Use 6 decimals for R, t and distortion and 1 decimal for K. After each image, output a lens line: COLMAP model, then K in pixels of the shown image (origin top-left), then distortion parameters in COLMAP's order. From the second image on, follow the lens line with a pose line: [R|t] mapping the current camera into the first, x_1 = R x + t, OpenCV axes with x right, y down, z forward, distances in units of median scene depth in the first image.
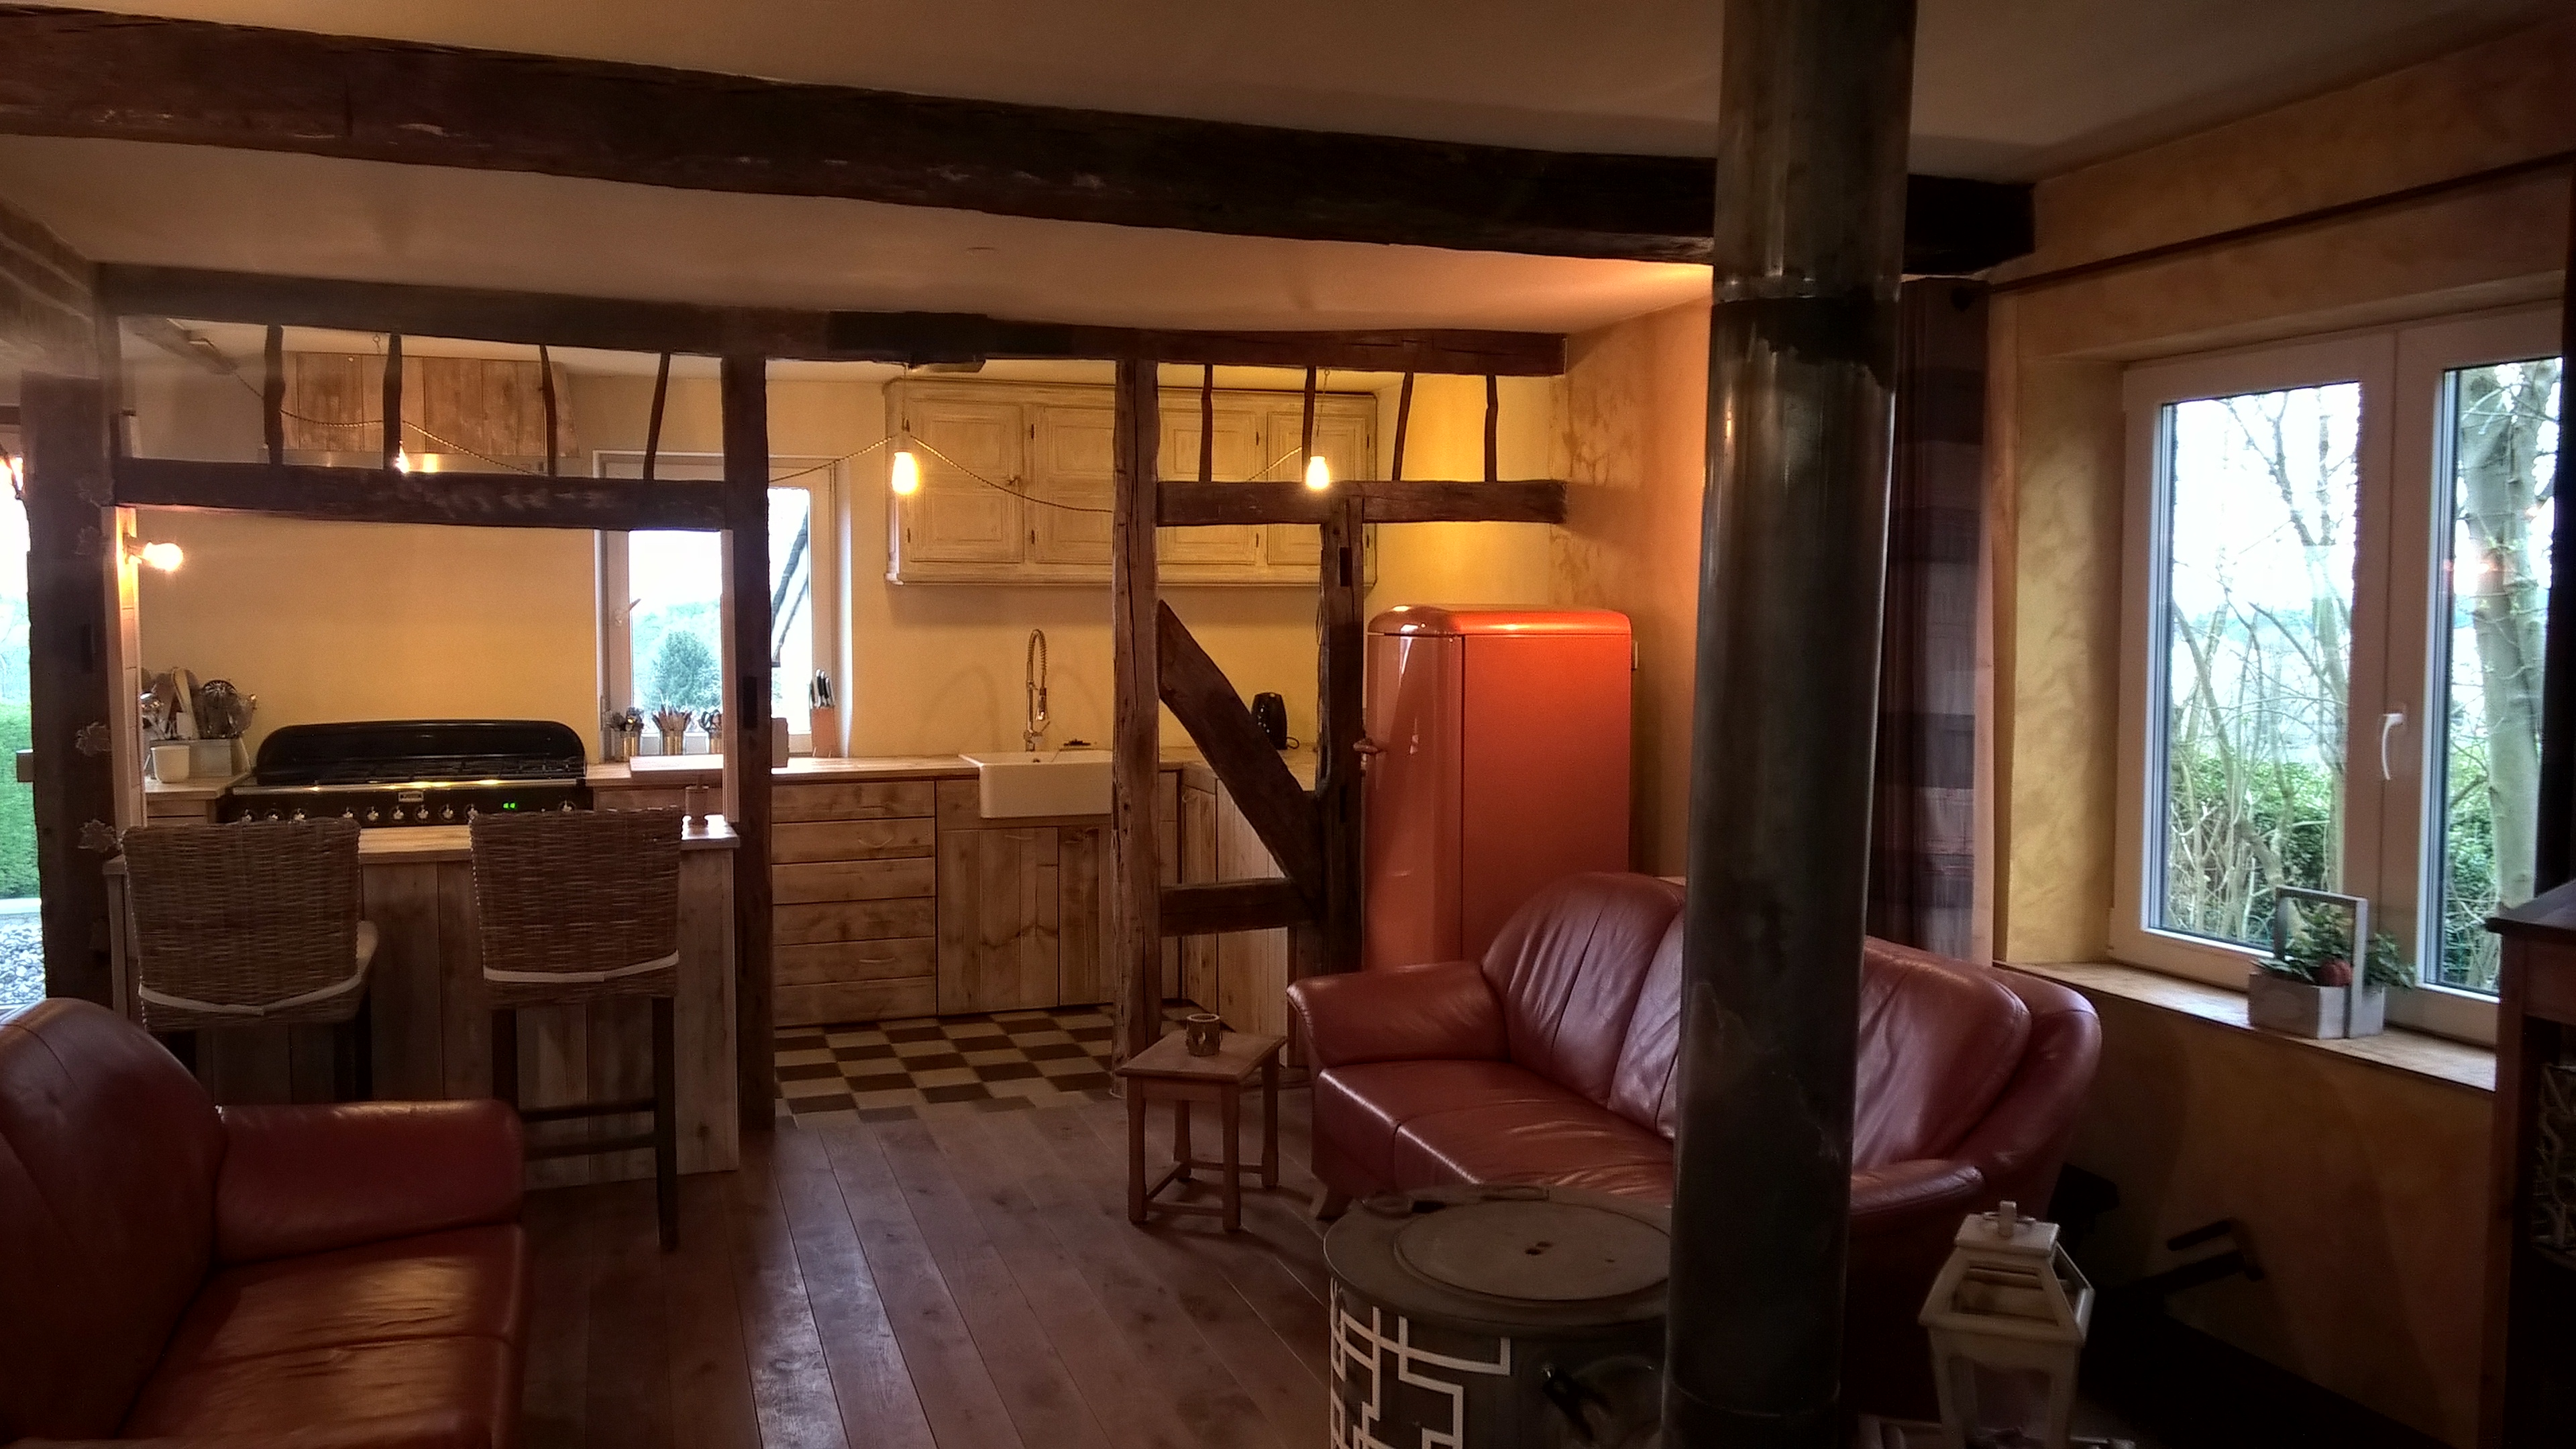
lens RADIAL K [[1891.4, 0, 1273.9], [0, 1891.4, 721.1], [0, 0, 1]] dist [0.005313, -0.009146]
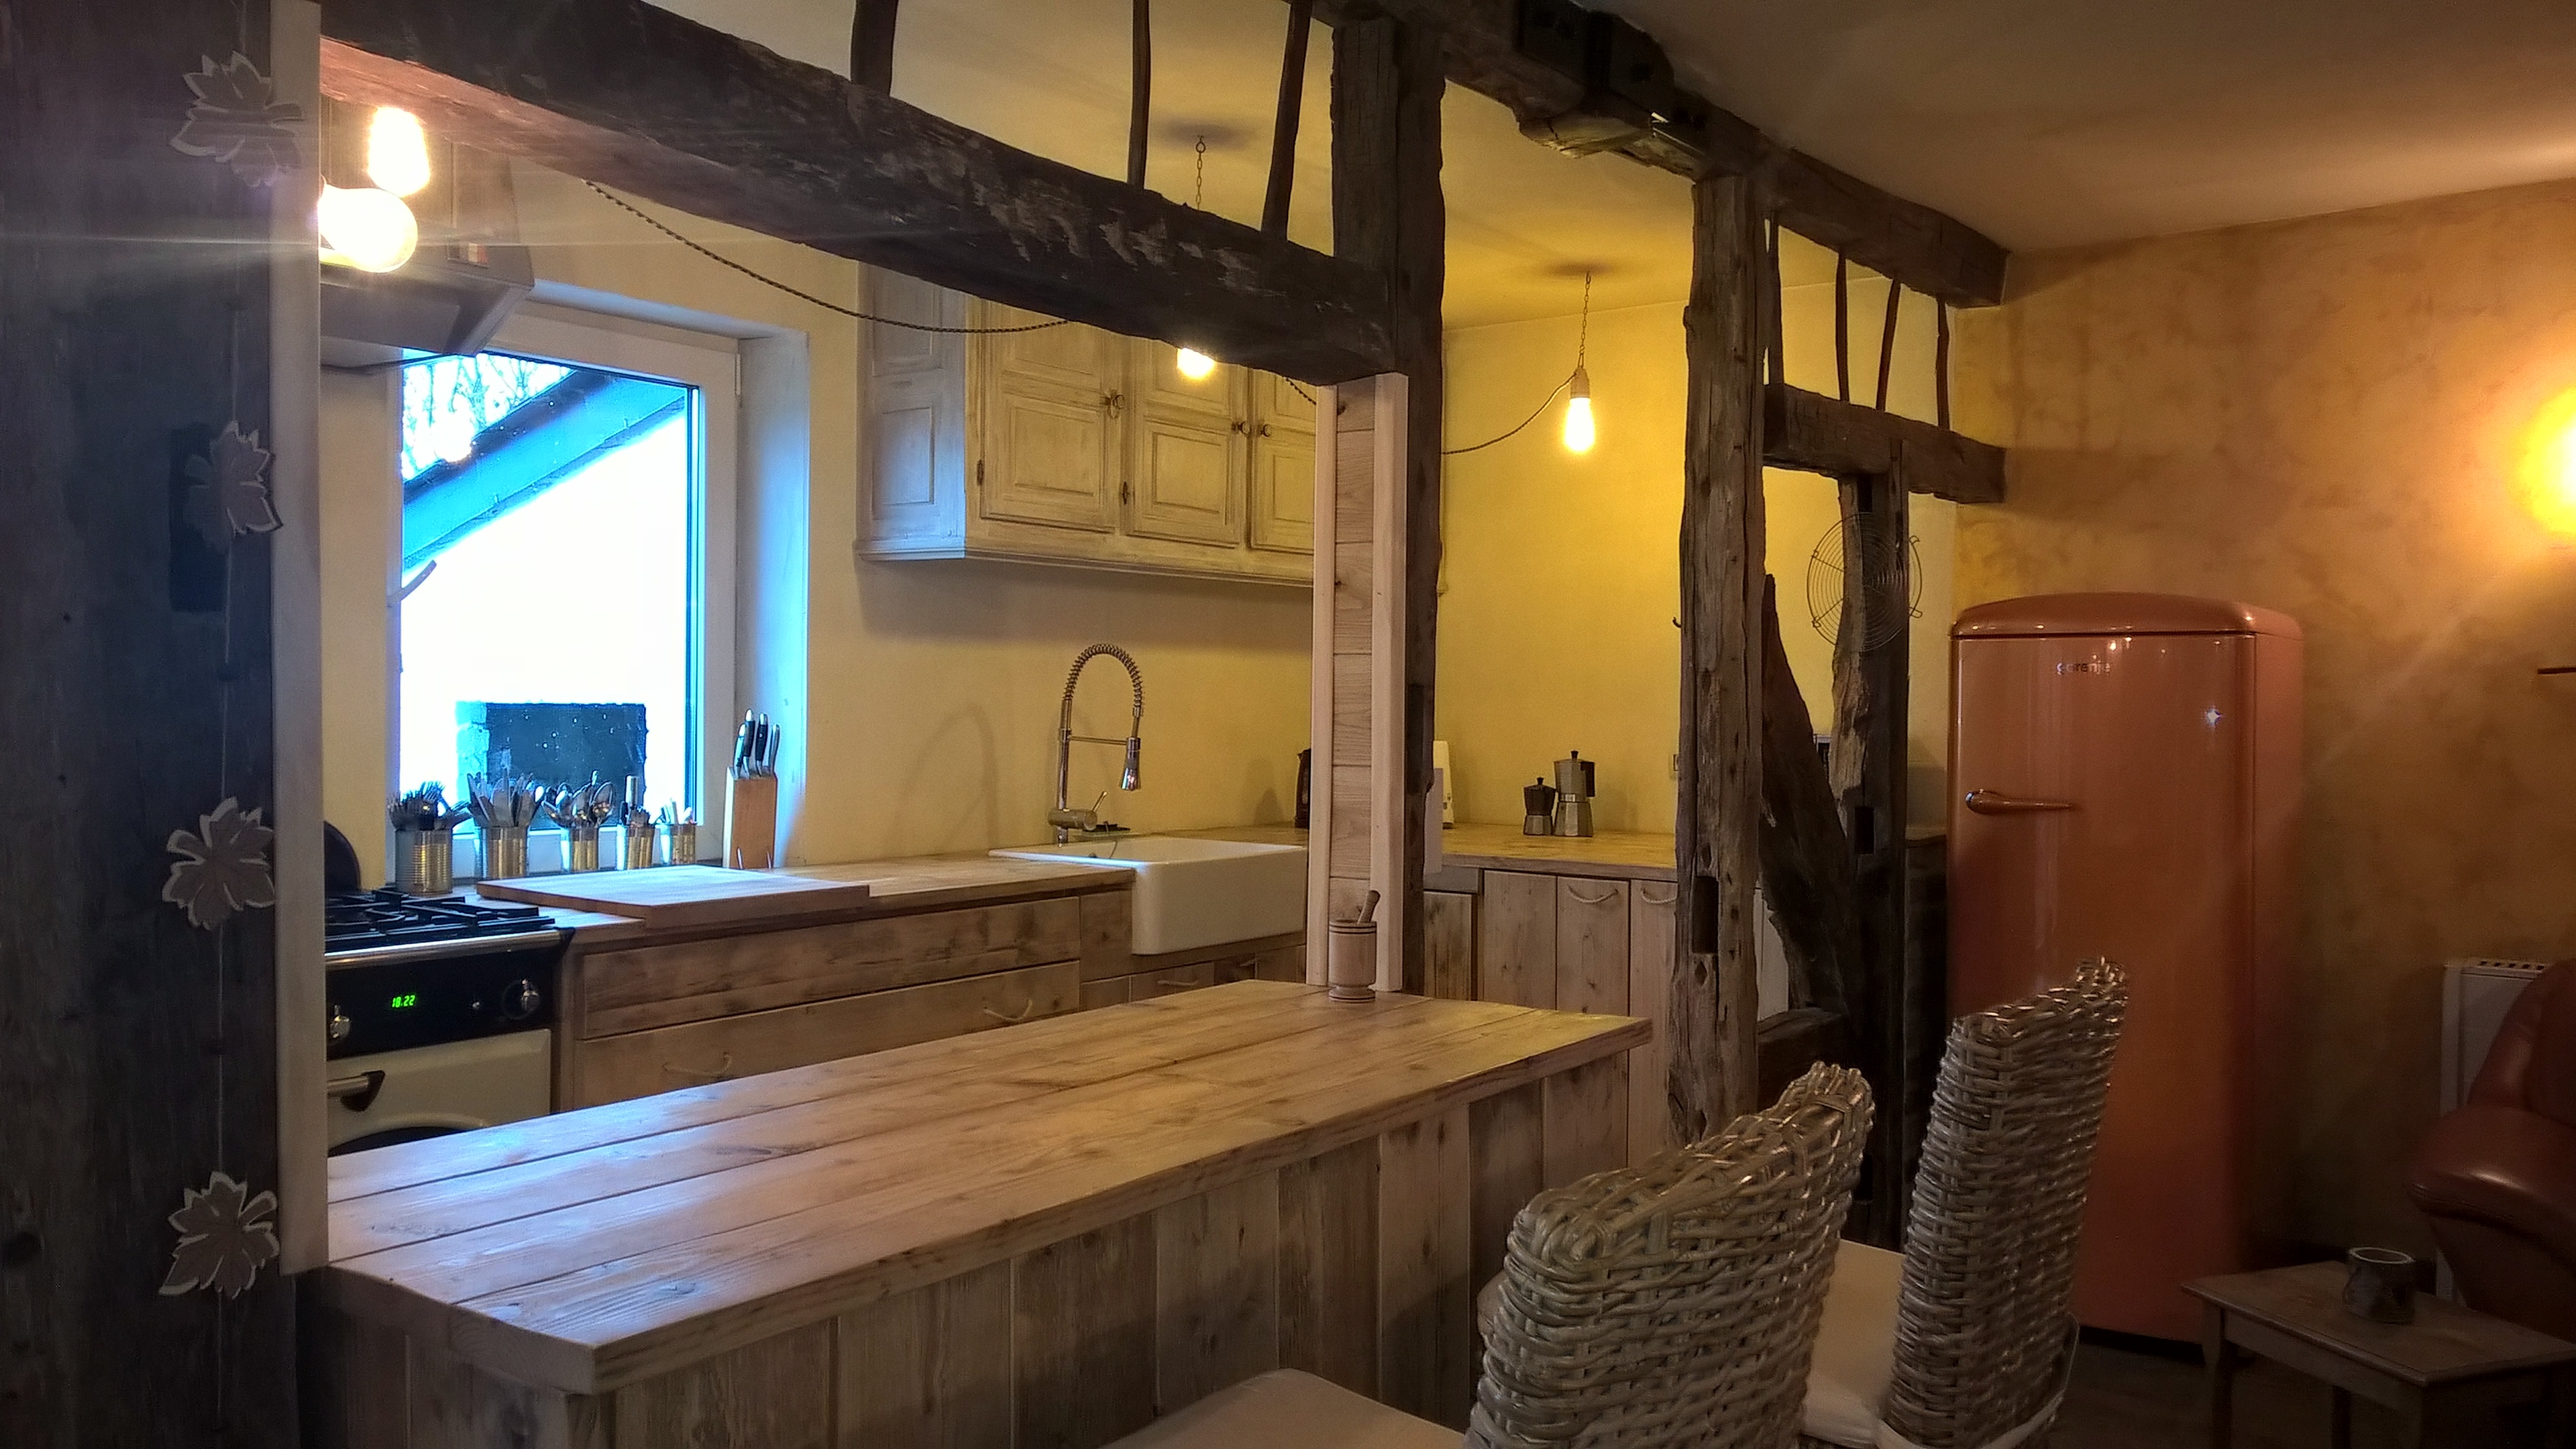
lens RADIAL K [[1896.3, 0, 1314.4], [0, 1896.3, 705.0], [0, 0, 1]] dist [0.005518, 0.002020]
pose [[0.825021, 0.002441, 0.565097, -0.524535], [0.029775, 0.998414, -0.047782, 0.003952], [-0.564317, 0.056246, 0.823640, 0.565558]]
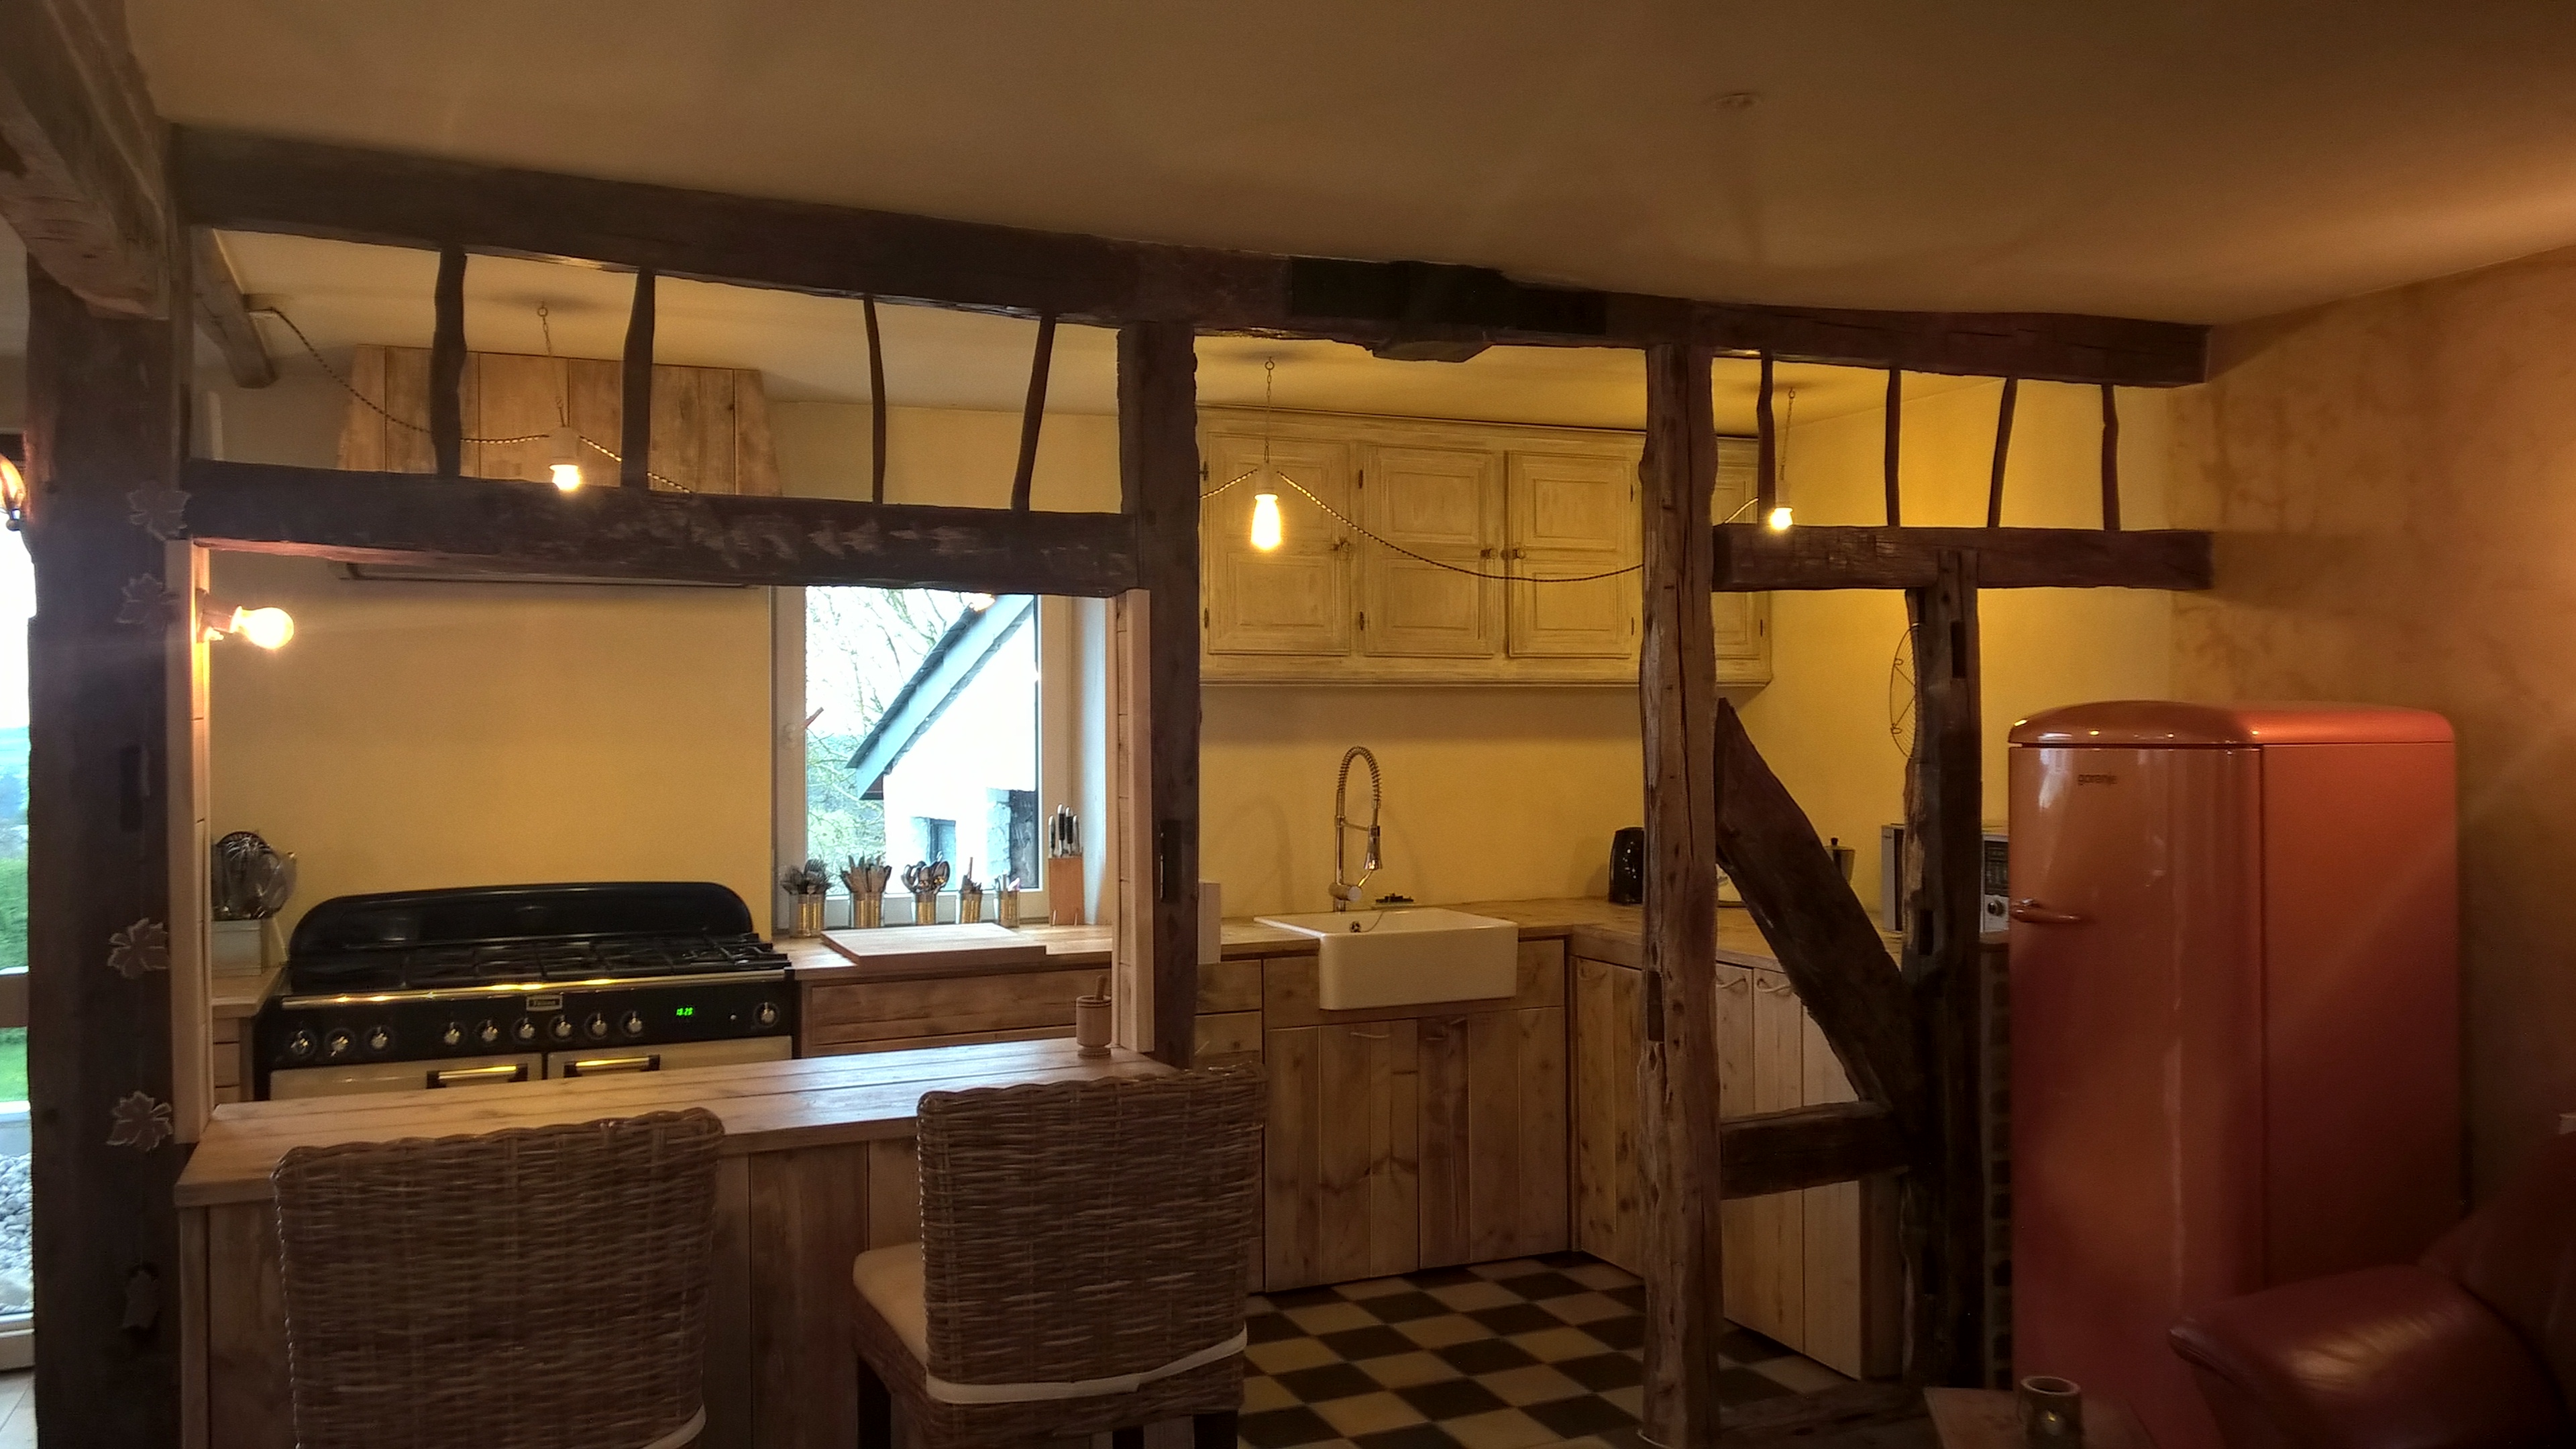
lens RADIAL K [[1897.9, 0, 1271.7], [0, 1897.9, 709.2], [0, 0, 1]] dist [0.003678, -0.000654]
pose [[0.997593, -0.007903, 0.068894, -0.263069], [0.012749, 0.997453, -0.070184, -0.014190], [-0.068164, 0.070894, 0.995152, 0.329994]]
